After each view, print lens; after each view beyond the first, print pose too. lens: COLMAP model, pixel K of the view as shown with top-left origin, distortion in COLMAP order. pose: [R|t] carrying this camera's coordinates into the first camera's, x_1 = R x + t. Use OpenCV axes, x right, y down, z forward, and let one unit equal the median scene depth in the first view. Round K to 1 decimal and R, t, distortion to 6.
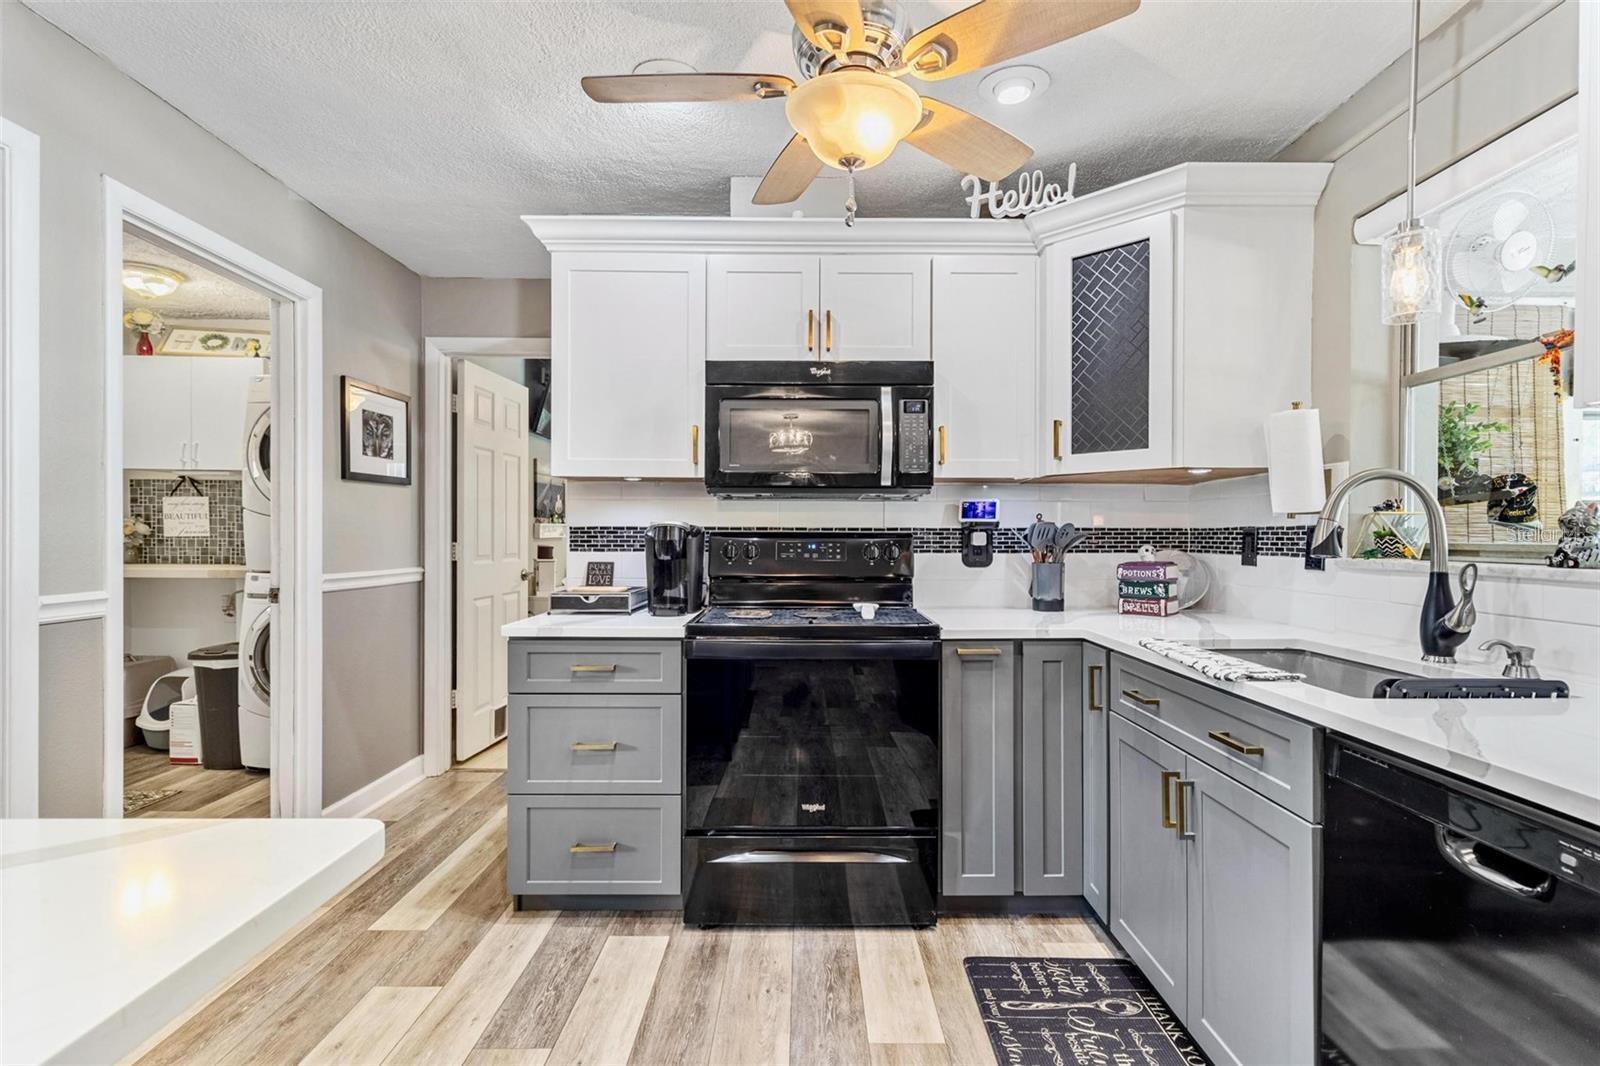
lens RADIAL K [[746.8, 0, 813.2], [0, 746.8, 536.3], [0, 0, 1]] dist [0.002539, 0.000441]
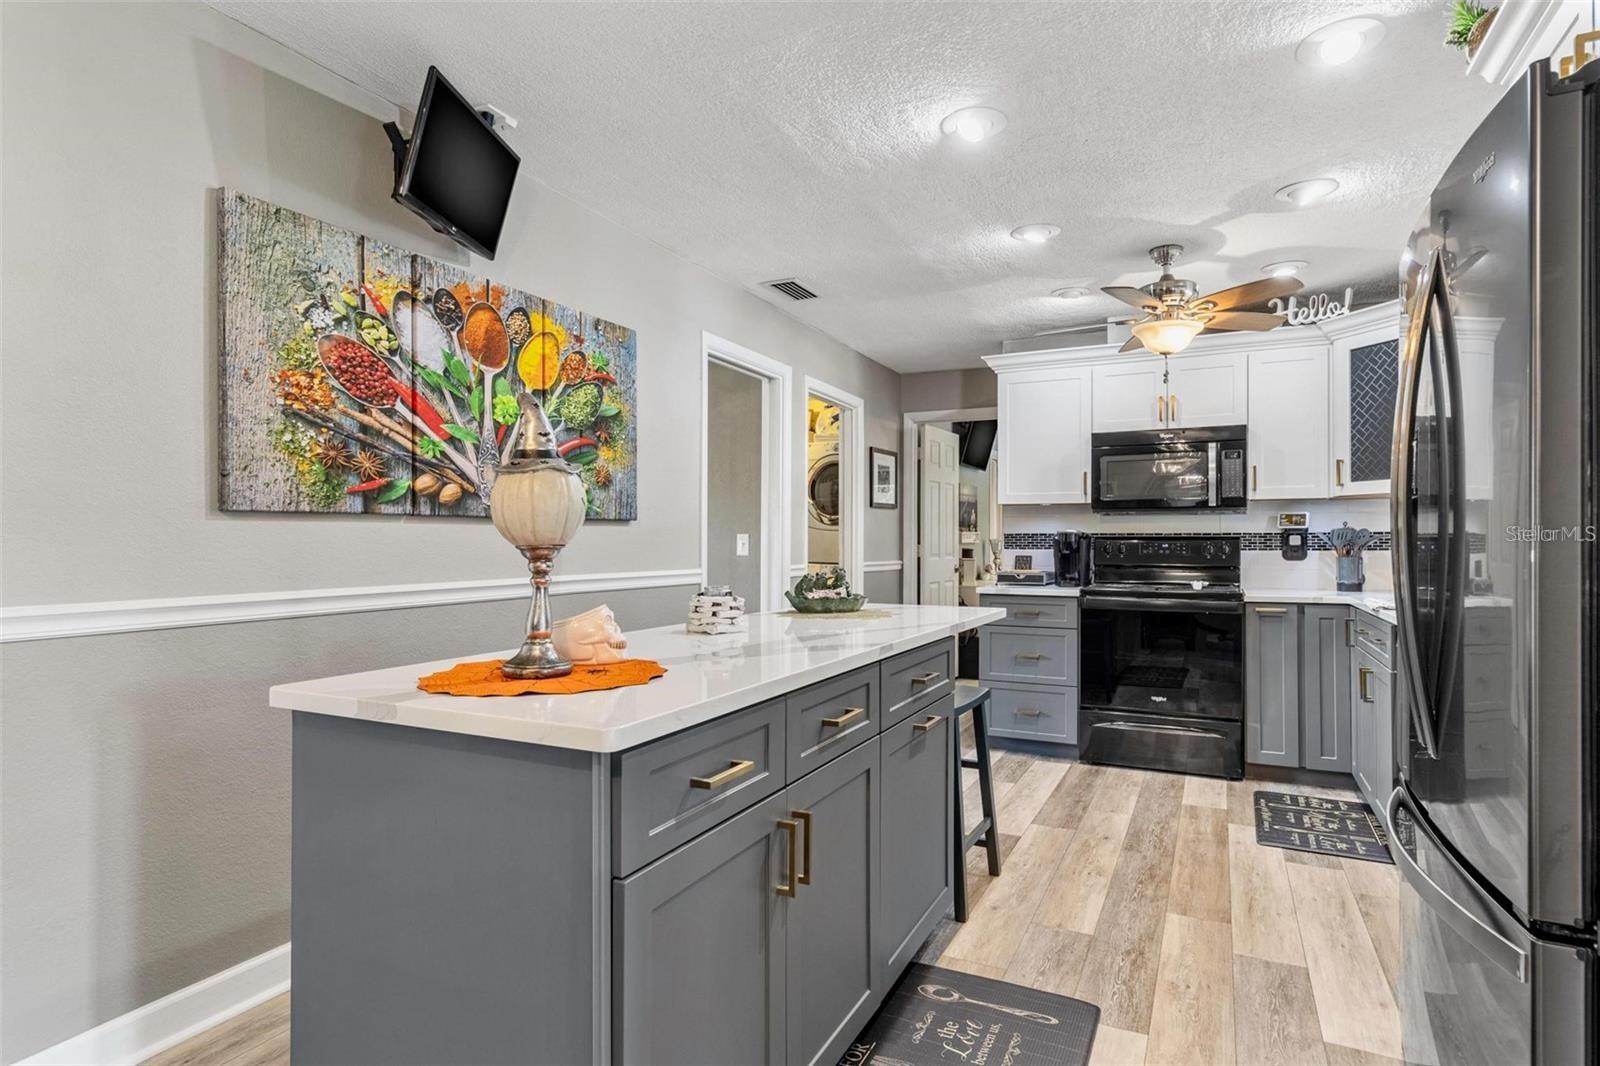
lens RADIAL K [[847.3, 0, 798.4], [0, 847.3, 545.3], [0, 0, 1]] dist [-0.003748, -0.000130]
pose [[0.888714, -0.001509, -0.458459, 0.139388], [0.001535, 0.999999, -0.000315, 0.013532], [0.458459, -0.000424, 0.888716, -0.971769]]
